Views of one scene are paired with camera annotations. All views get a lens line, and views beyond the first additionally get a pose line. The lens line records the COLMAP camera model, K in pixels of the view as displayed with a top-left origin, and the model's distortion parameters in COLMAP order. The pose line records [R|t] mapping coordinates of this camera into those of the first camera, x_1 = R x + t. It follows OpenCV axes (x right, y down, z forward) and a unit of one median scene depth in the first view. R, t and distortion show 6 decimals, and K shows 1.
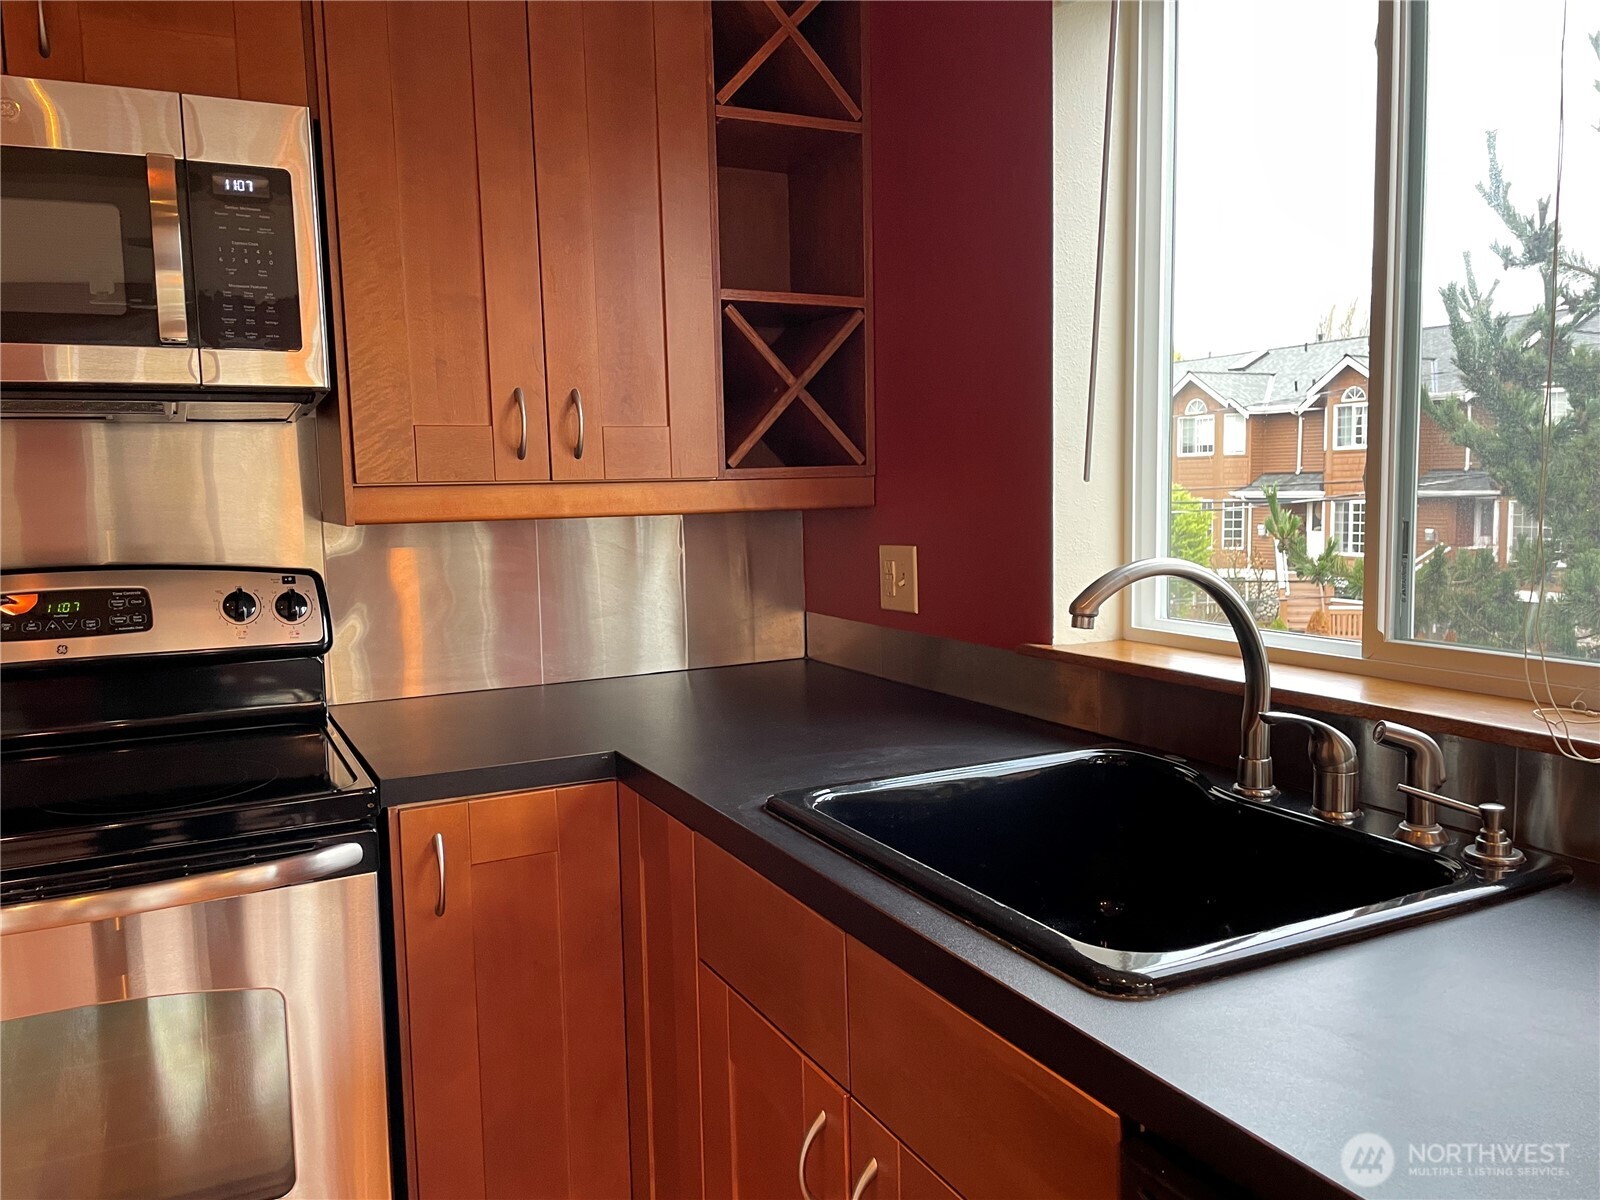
lens RADIAL K [[1206.5, 0, 785.4], [0, 1206.5, 603.4], [0, 0, 1]] dist [0.096675, -0.126560]
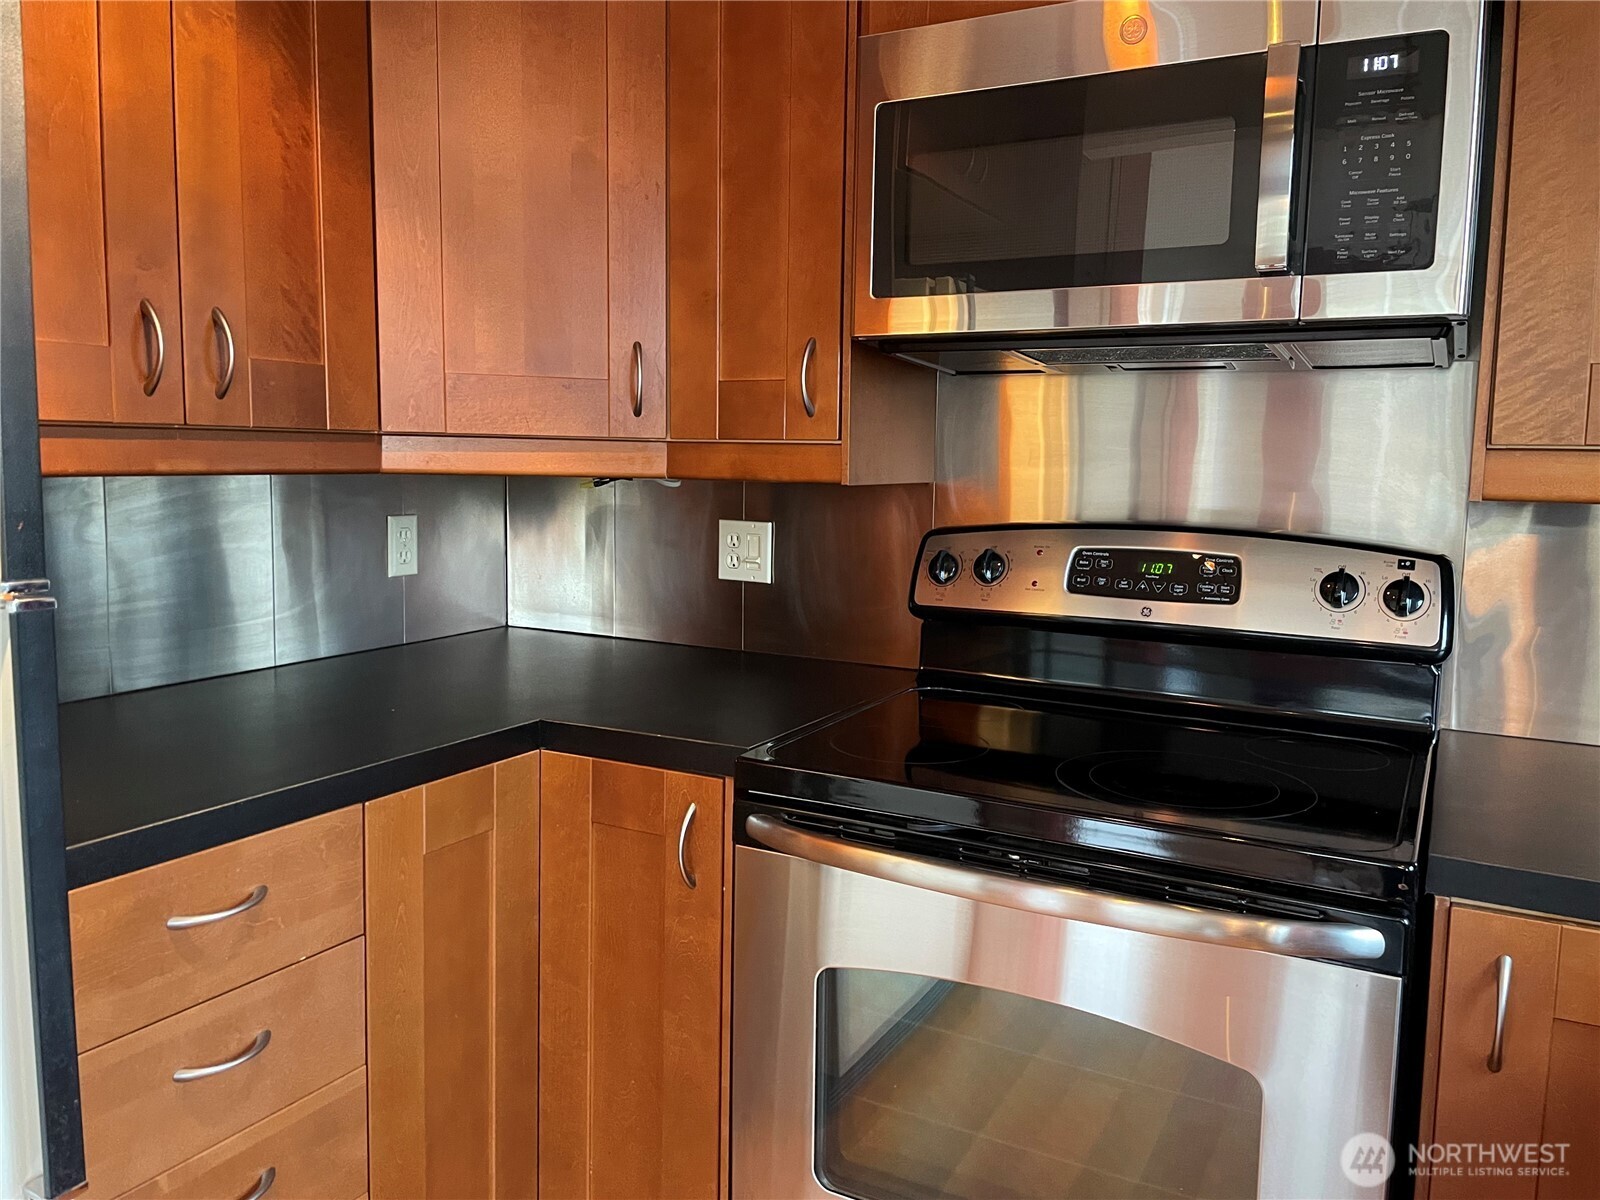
lens RADIAL K [[1206.5, 0, 808.9], [0, 1206.5, 578.7], [0, 0, 1]] dist [0.096675, -0.126560]
pose [[0.574197, 0.118130, -0.810150, 0.020973], [-0.112954, 0.991503, 0.064516, -0.018697], [0.810888, 0.054465, 0.582662, 0.230085]]
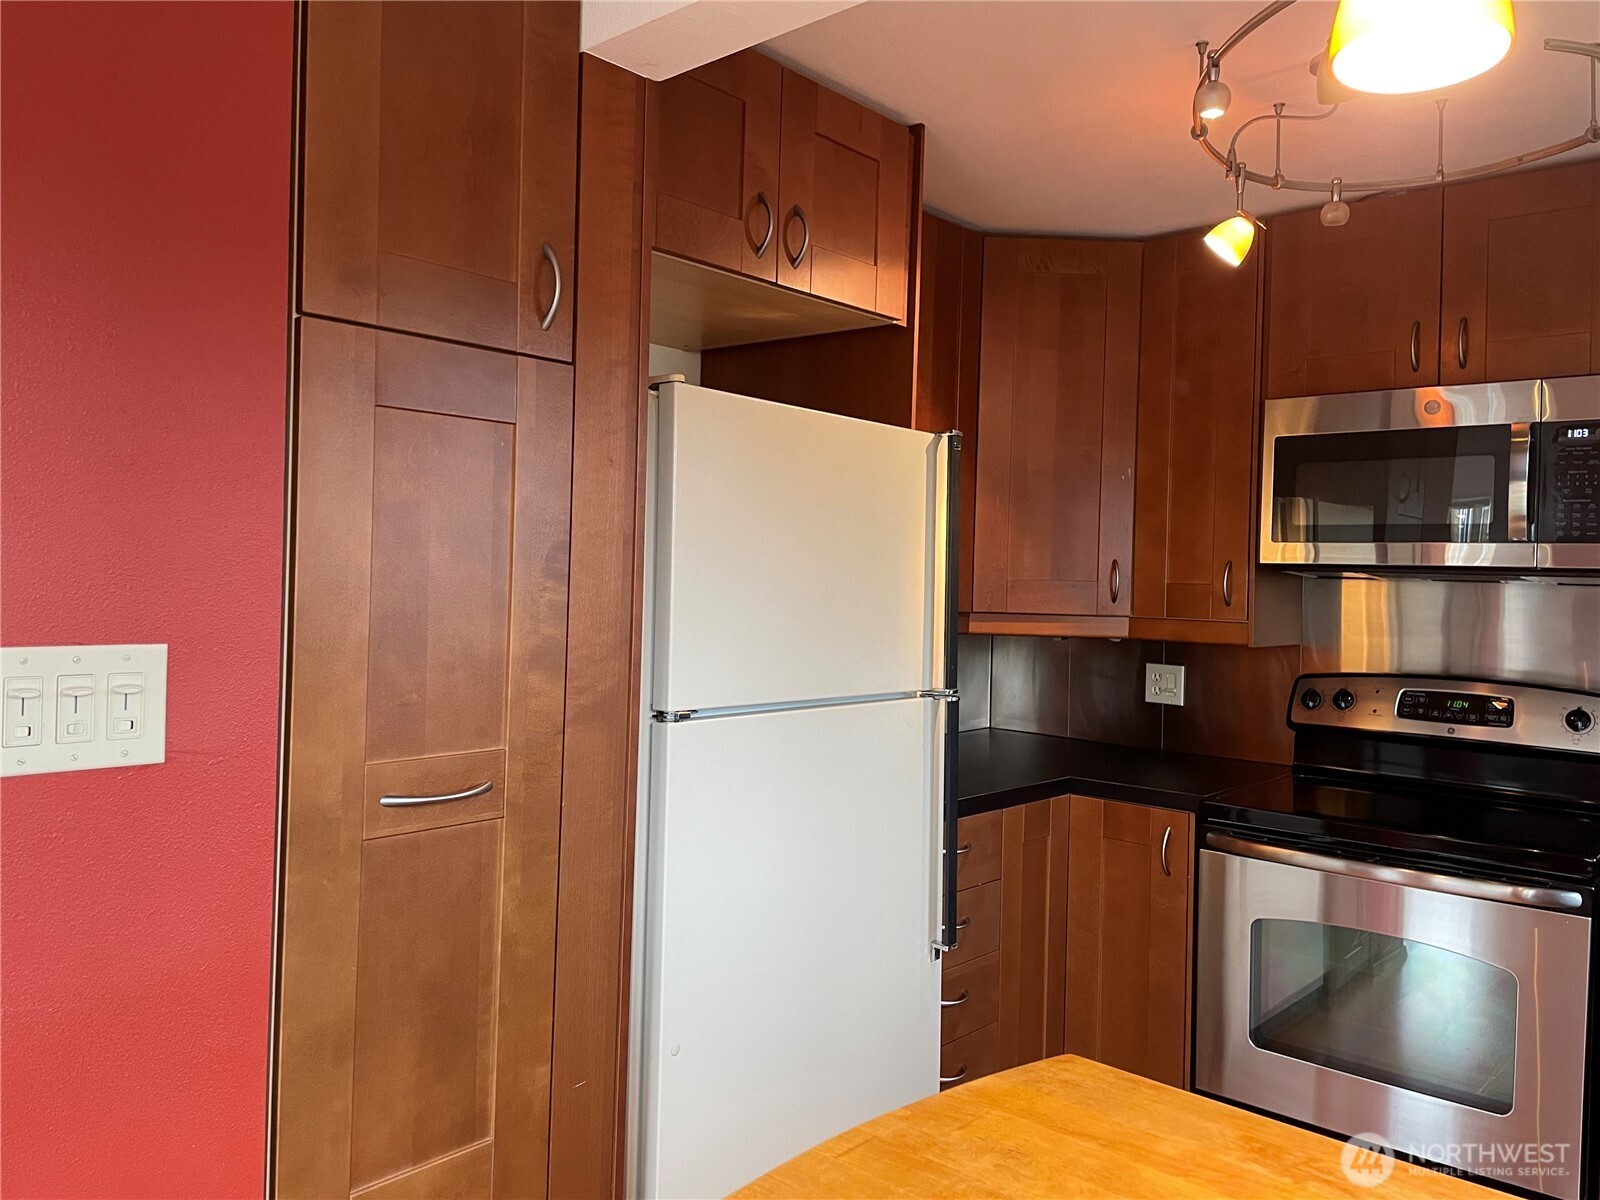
lens RADIAL K [[1206.5, 0, 801.7], [0, 1206.5, 574.4], [0, 0, 1]] dist [0.096675, -0.126560]
pose [[0.374724, 0.033090, -0.926546, 0.510919], [-0.129851, 0.991386, -0.017111, -0.024196], [0.917998, 0.126725, 0.375793, -0.341263]]
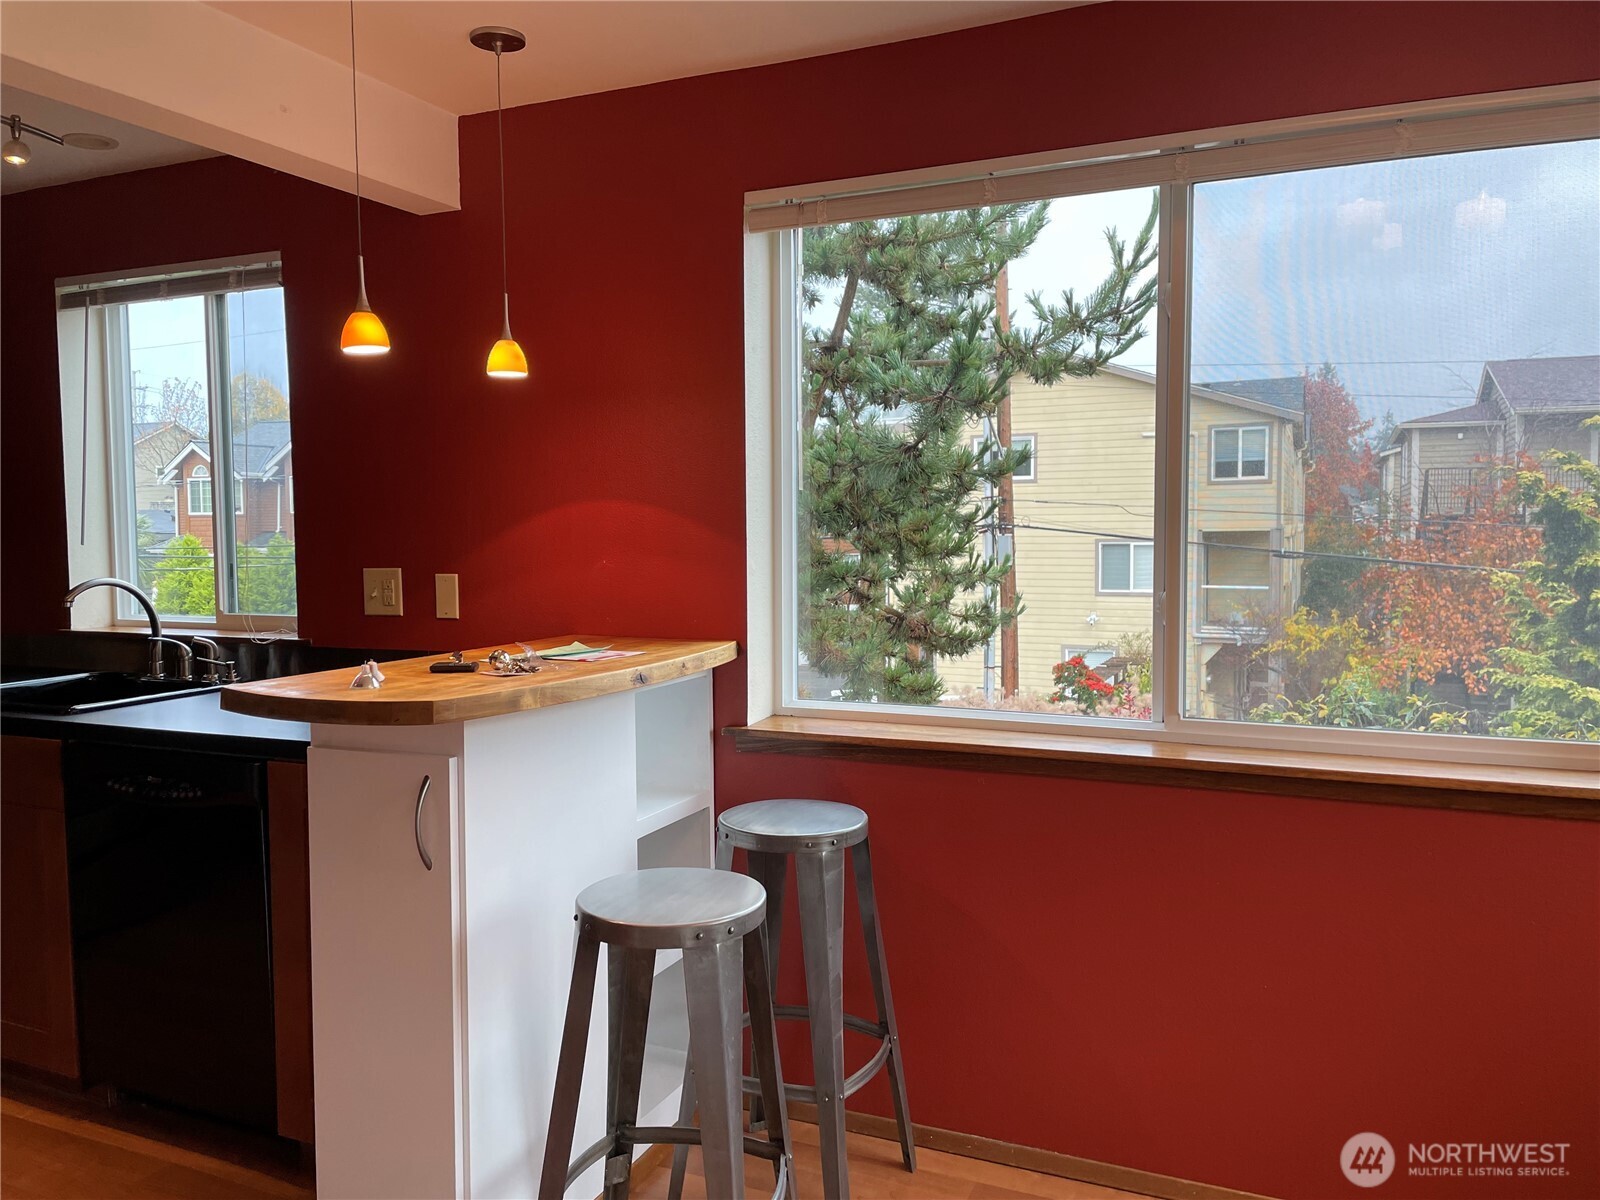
lens RADIAL K [[1206.5, 0, 798.3], [0, 1206.5, 585.3], [0, 0, 1]] dist [0.096675, -0.126560]
pose [[0.773198, -0.015705, 0.633970, -0.117933], [0.054346, 0.997657, -0.041568, 0.105170], [-0.631831, 0.066594, 0.772240, -1.199314]]
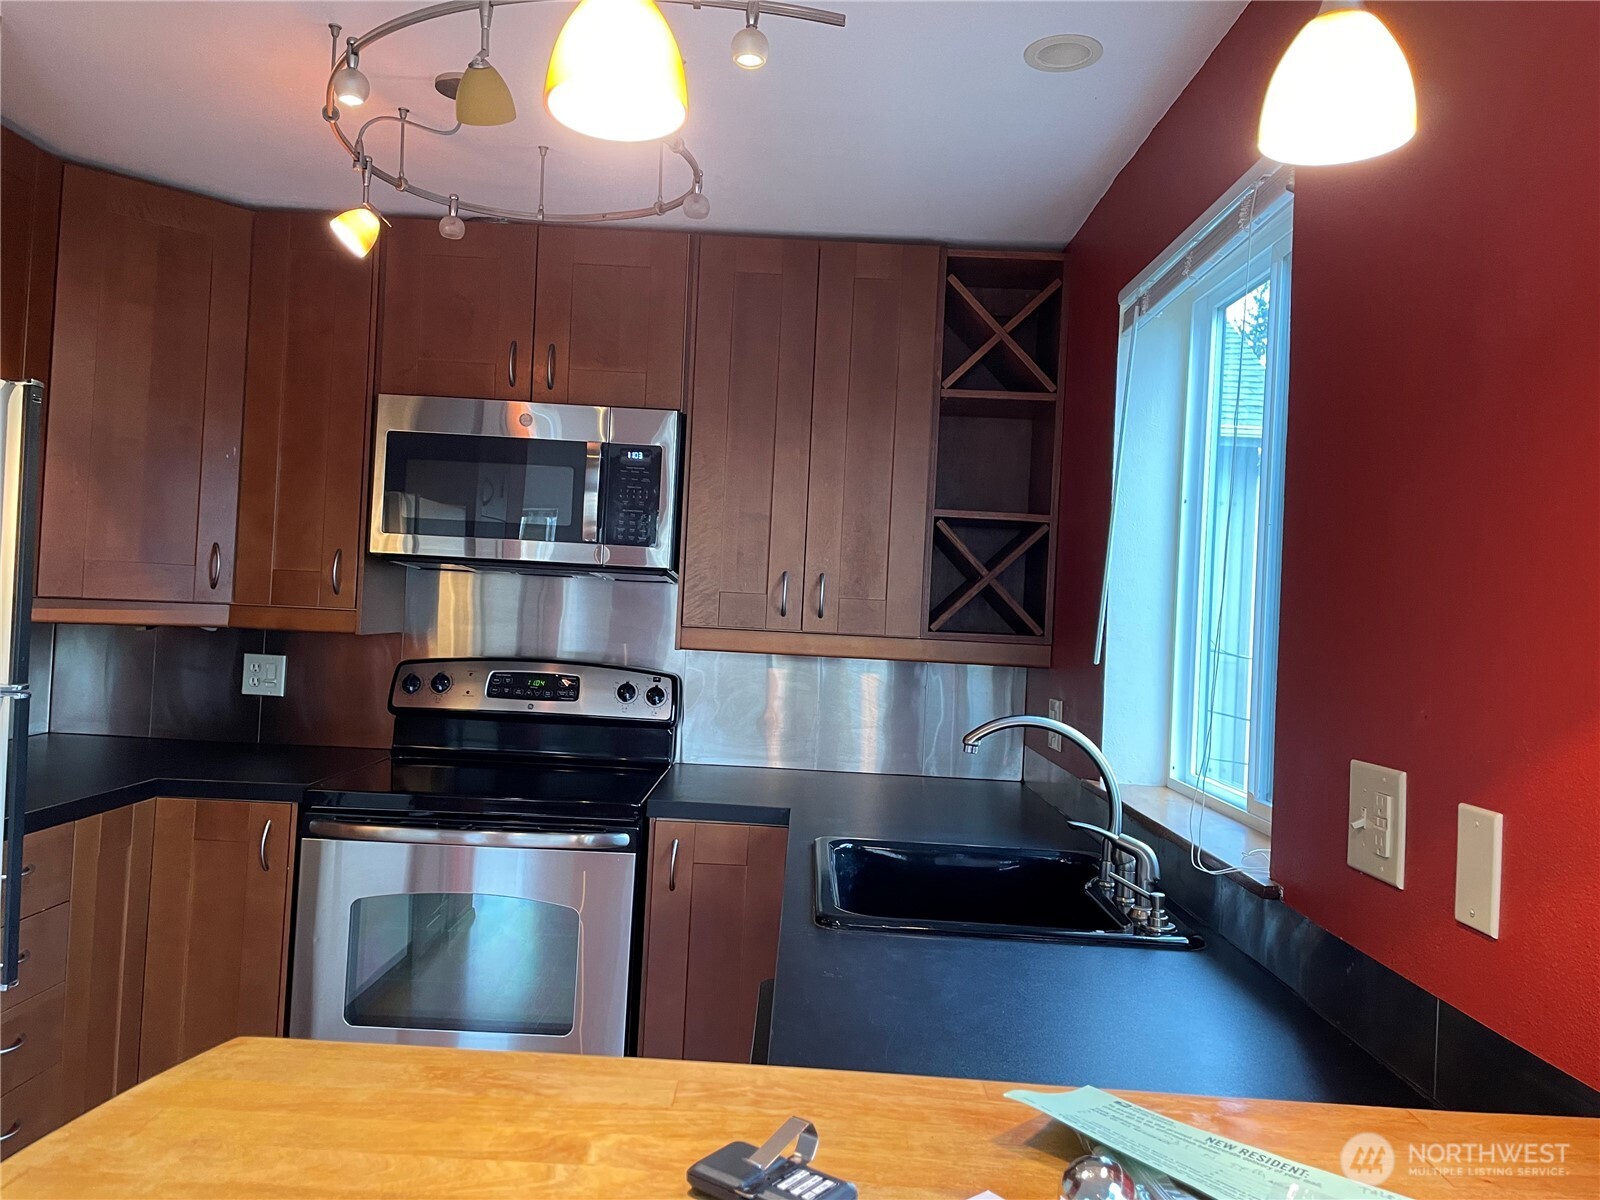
lens RADIAL K [[1206.5, 0, 788.4], [0, 1206.5, 585.7], [0, 0, 1]] dist [0.096675, -0.126560]
pose [[0.887690, 0.061877, -0.456265, 0.501020], [-0.117663, 0.988512, -0.094862, -0.011682], [0.445153, 0.137894, 0.884773, -0.379012]]
